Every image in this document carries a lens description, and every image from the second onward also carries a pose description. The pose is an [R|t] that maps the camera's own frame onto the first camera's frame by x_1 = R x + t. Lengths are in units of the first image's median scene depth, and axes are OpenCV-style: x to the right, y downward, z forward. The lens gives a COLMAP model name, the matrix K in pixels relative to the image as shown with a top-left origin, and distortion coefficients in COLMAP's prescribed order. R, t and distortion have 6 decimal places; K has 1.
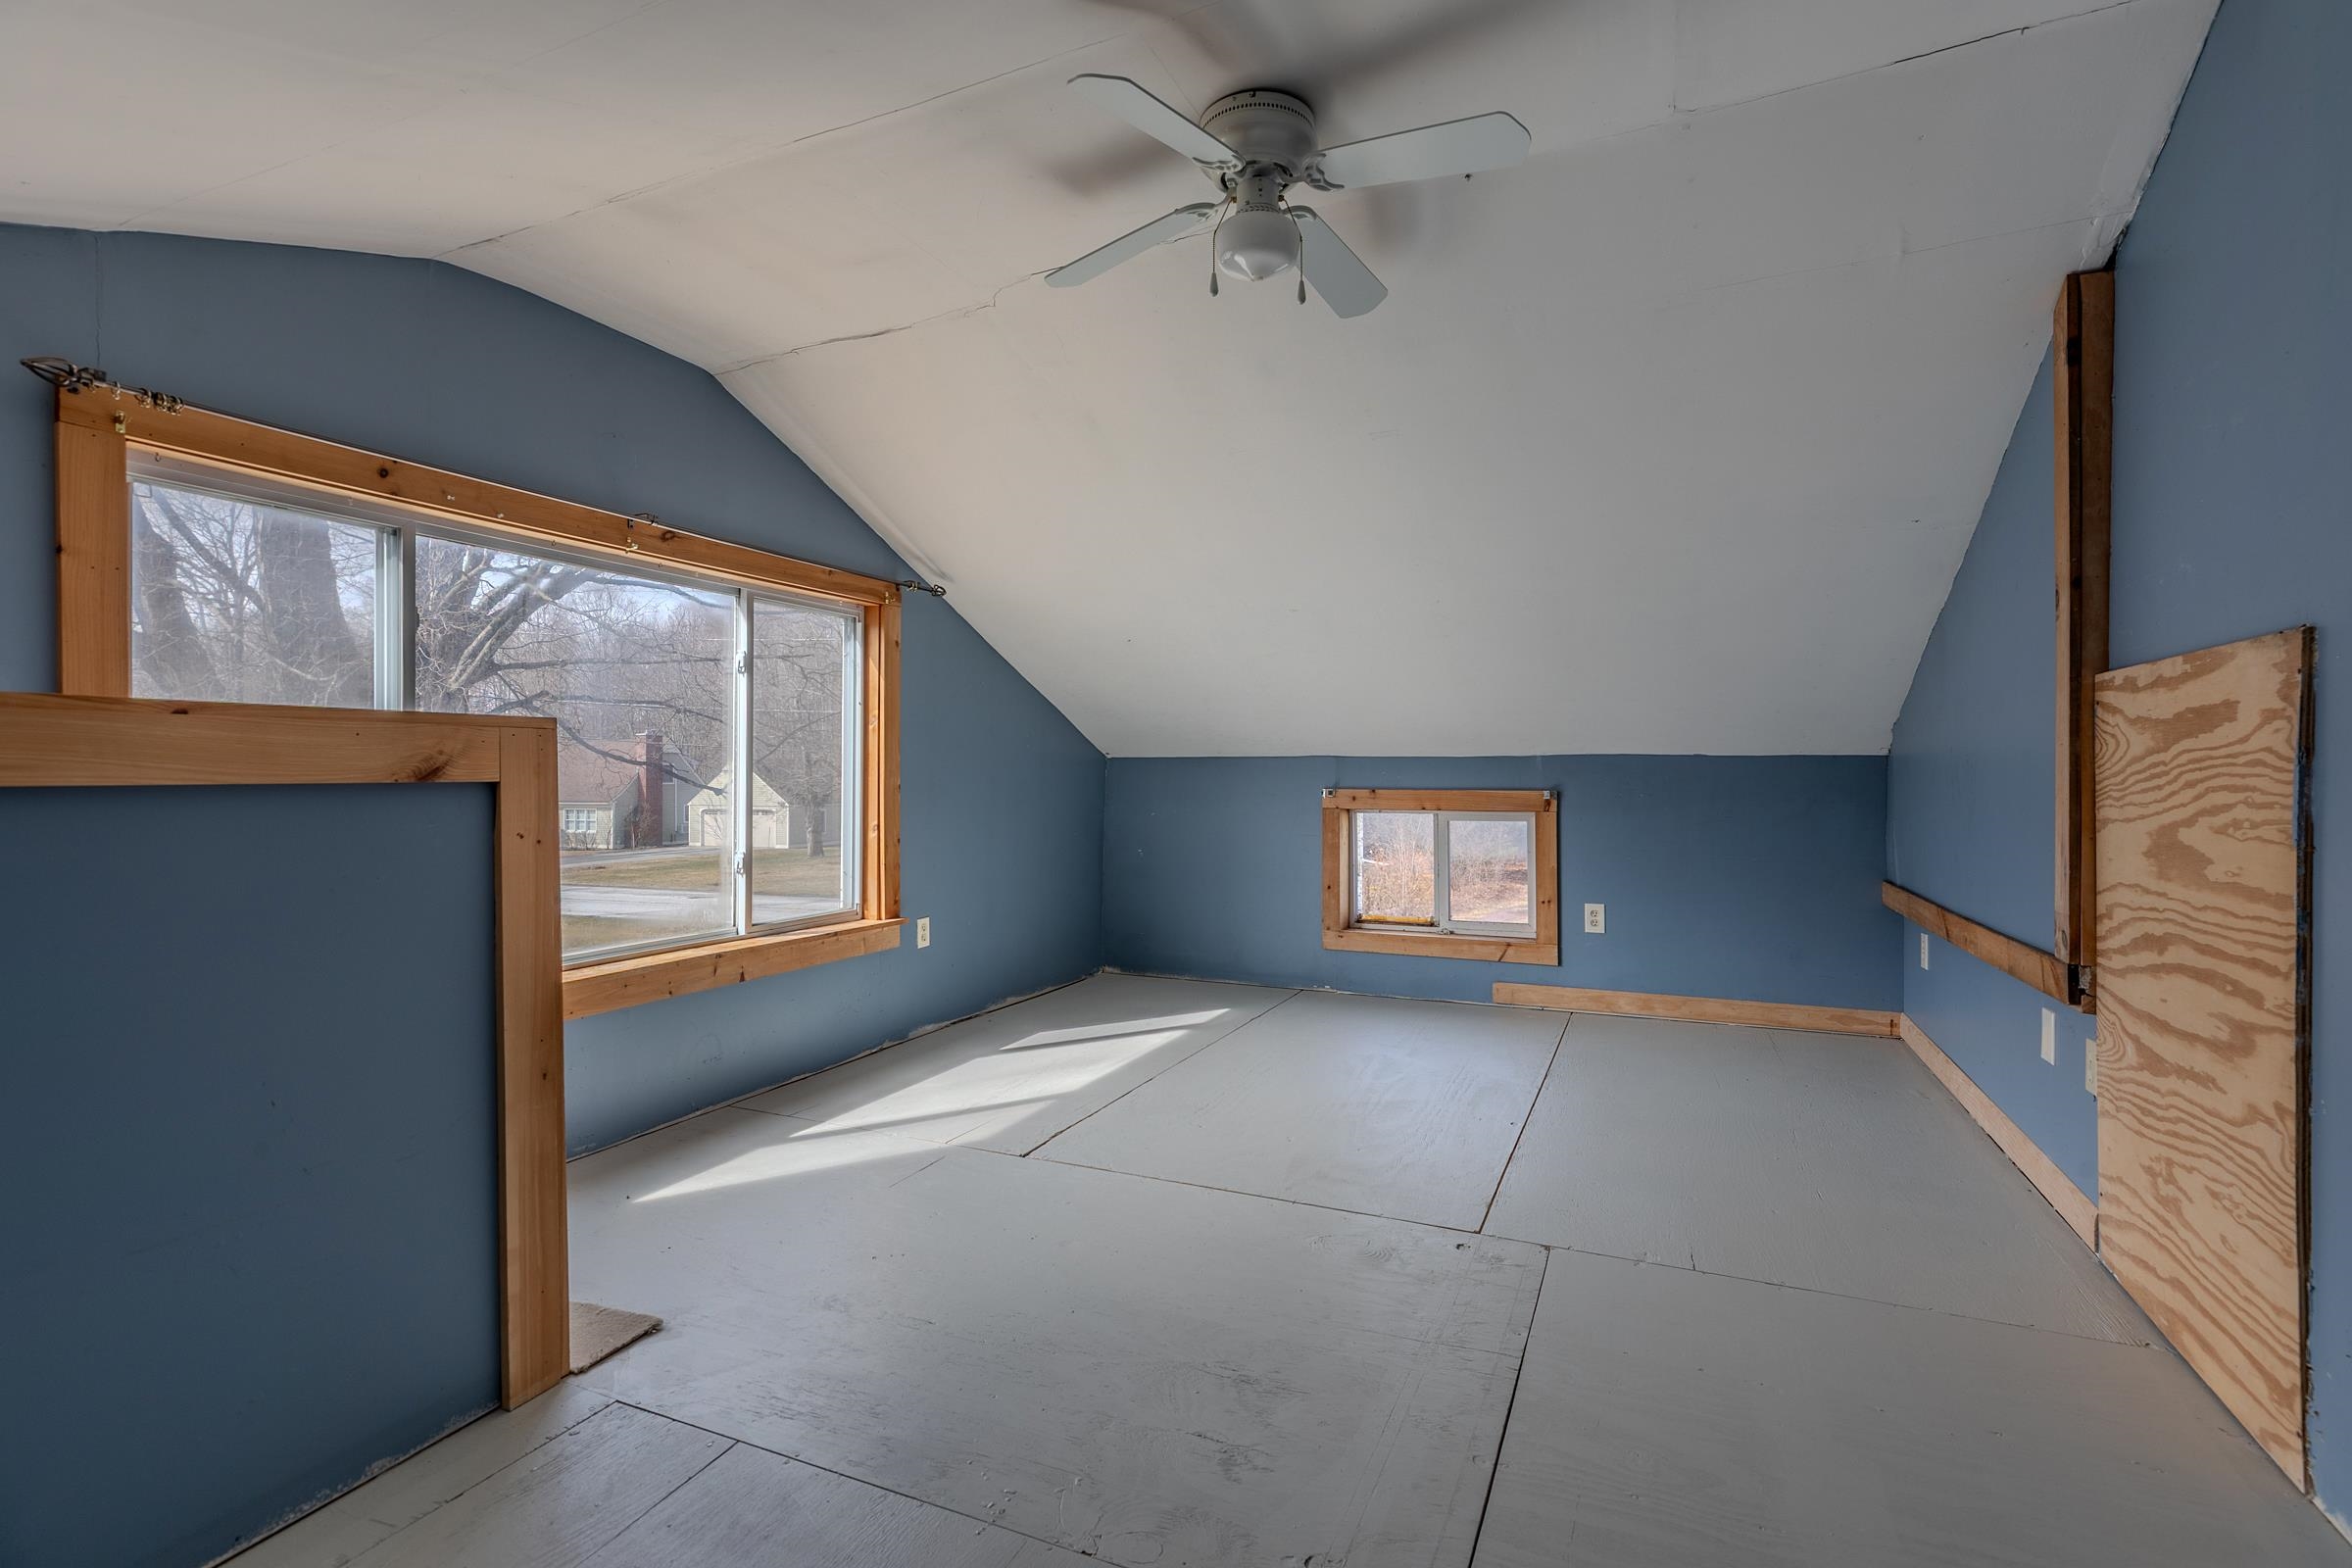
lens RADIAL K [[1059.8, 0, 1201.6], [0, 1059.8, 778.9], [0, 0, 1]] dist [0.002599, 0.000709]
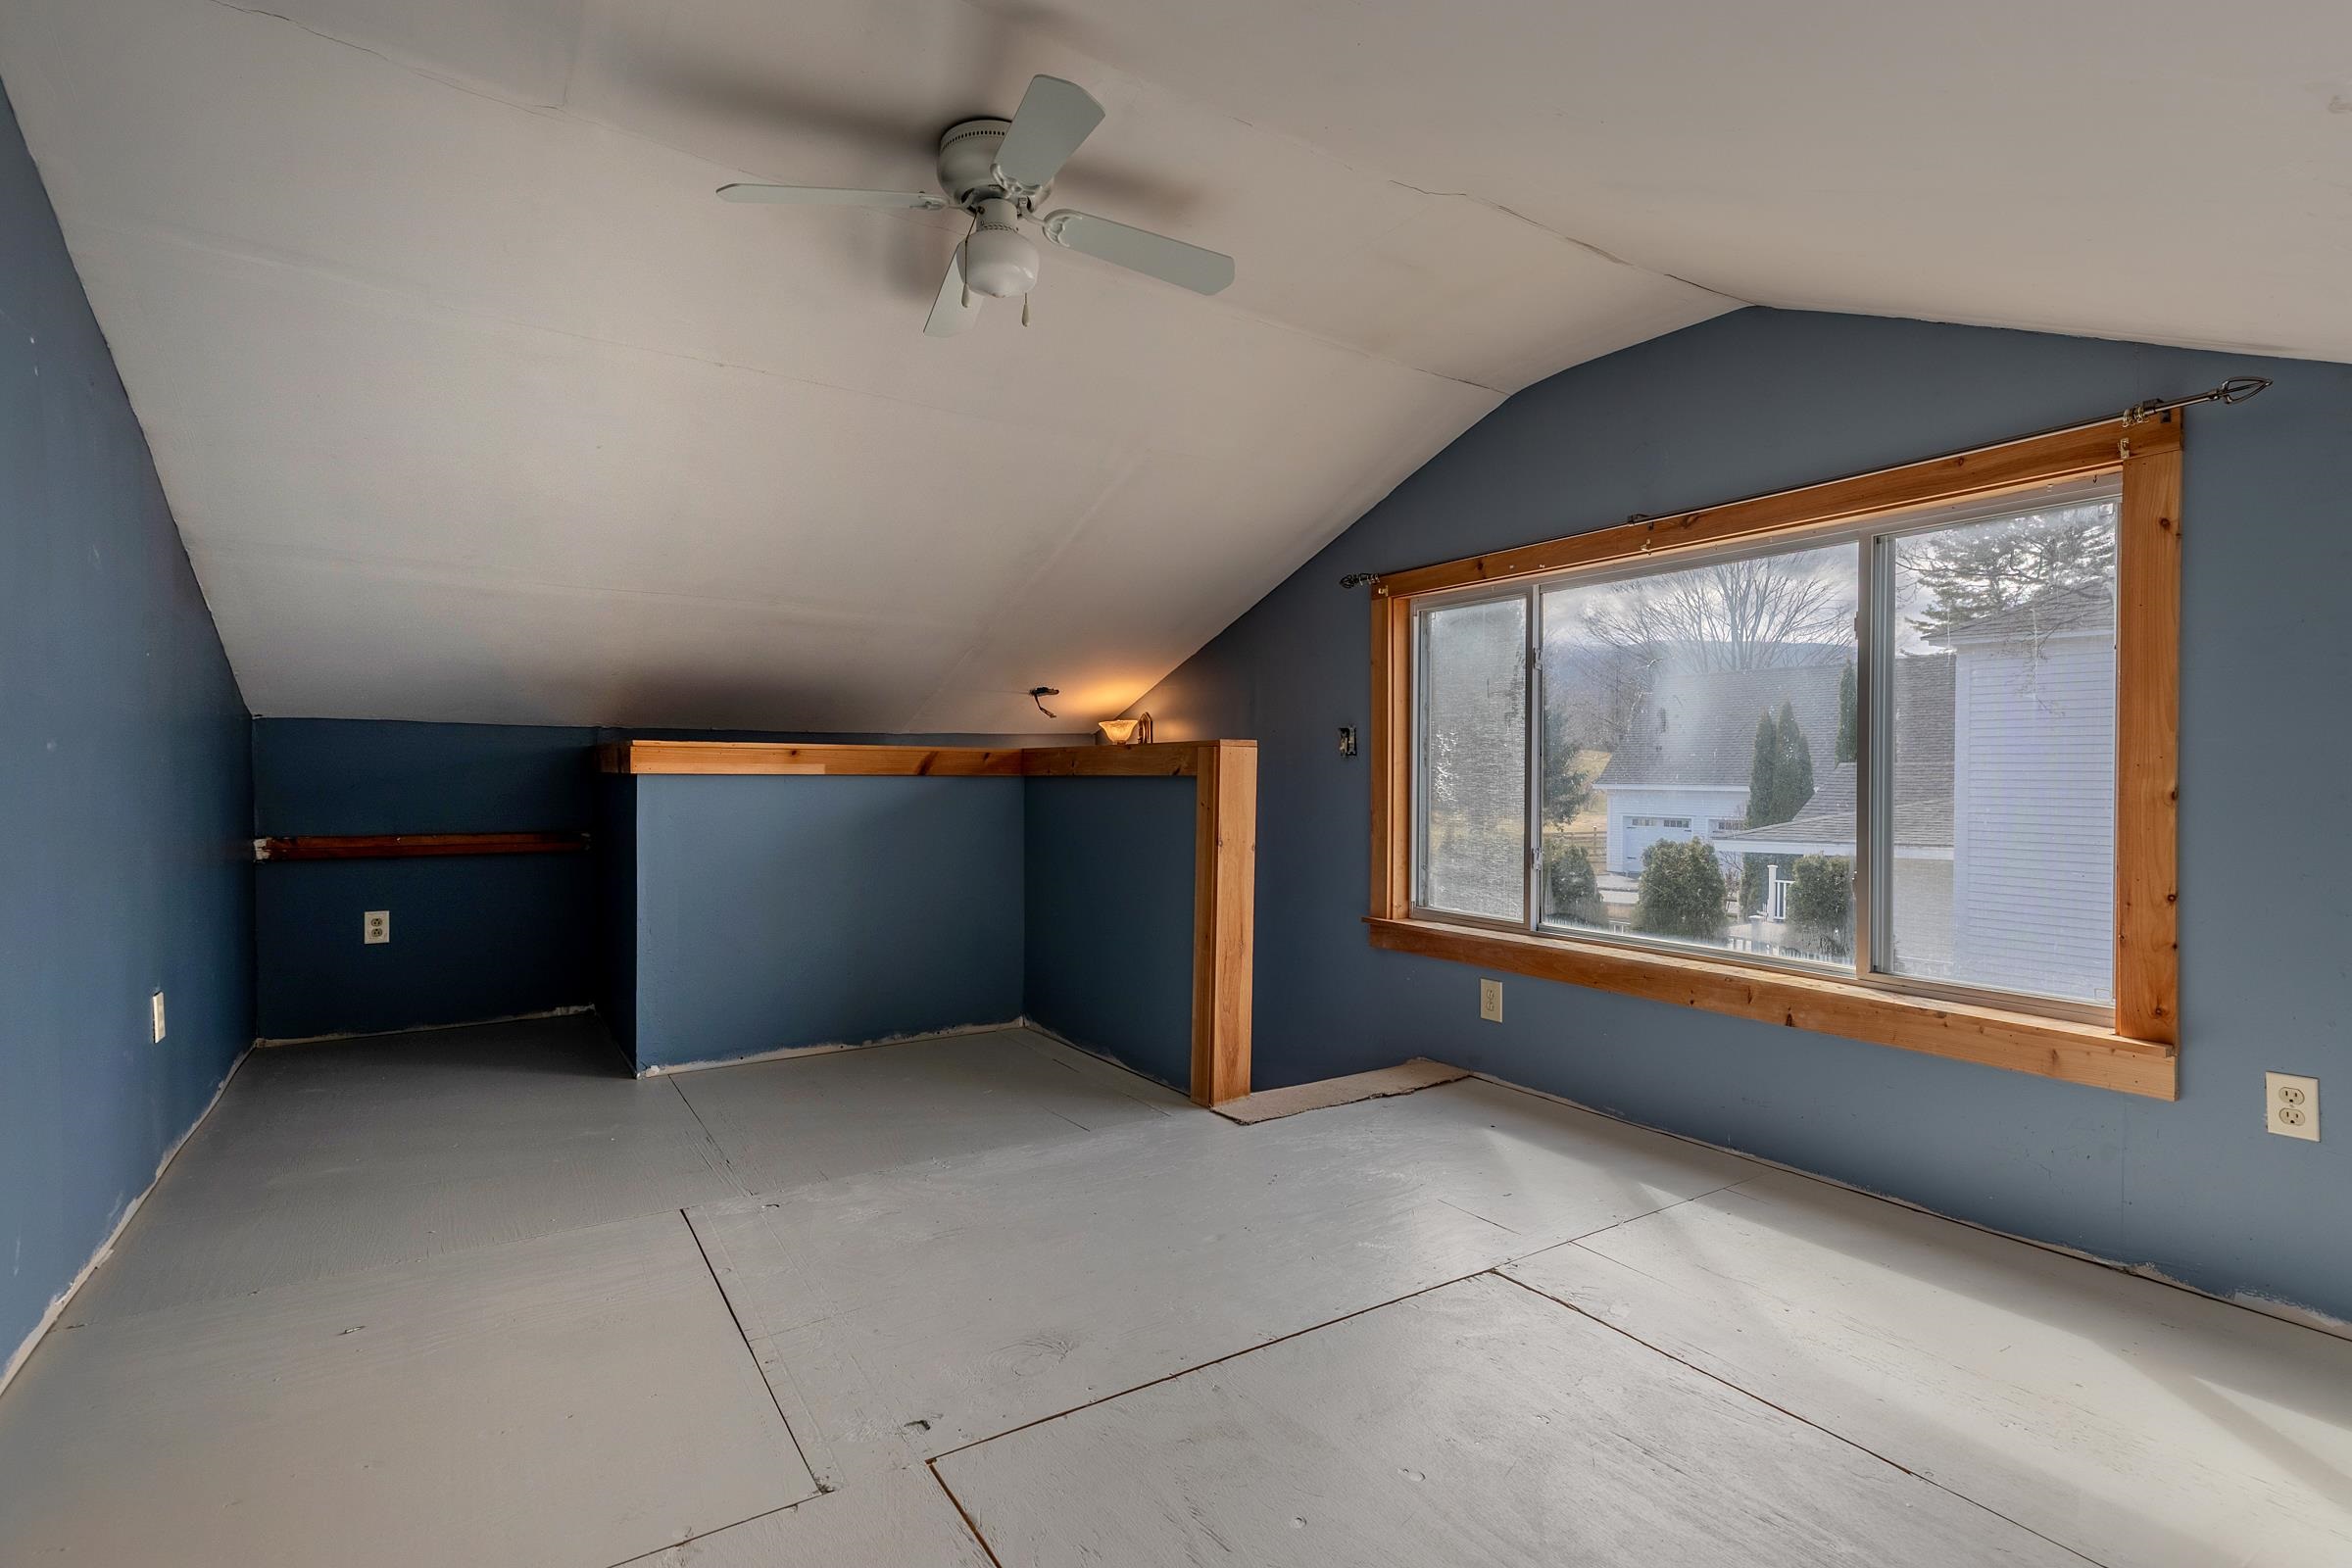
lens RADIAL K [[1113.4, 0, 1176.0], [0, 1113.4, 784.0], [0, 0, 1]] dist [0.014501, 0.000126]
pose [[-0.552392, 0.007848, -0.833548, 0.536210], [-0.005031, 0.999906, 0.012749, -0.003115], [0.833570, 0.011237, -0.552300, 1.071445]]
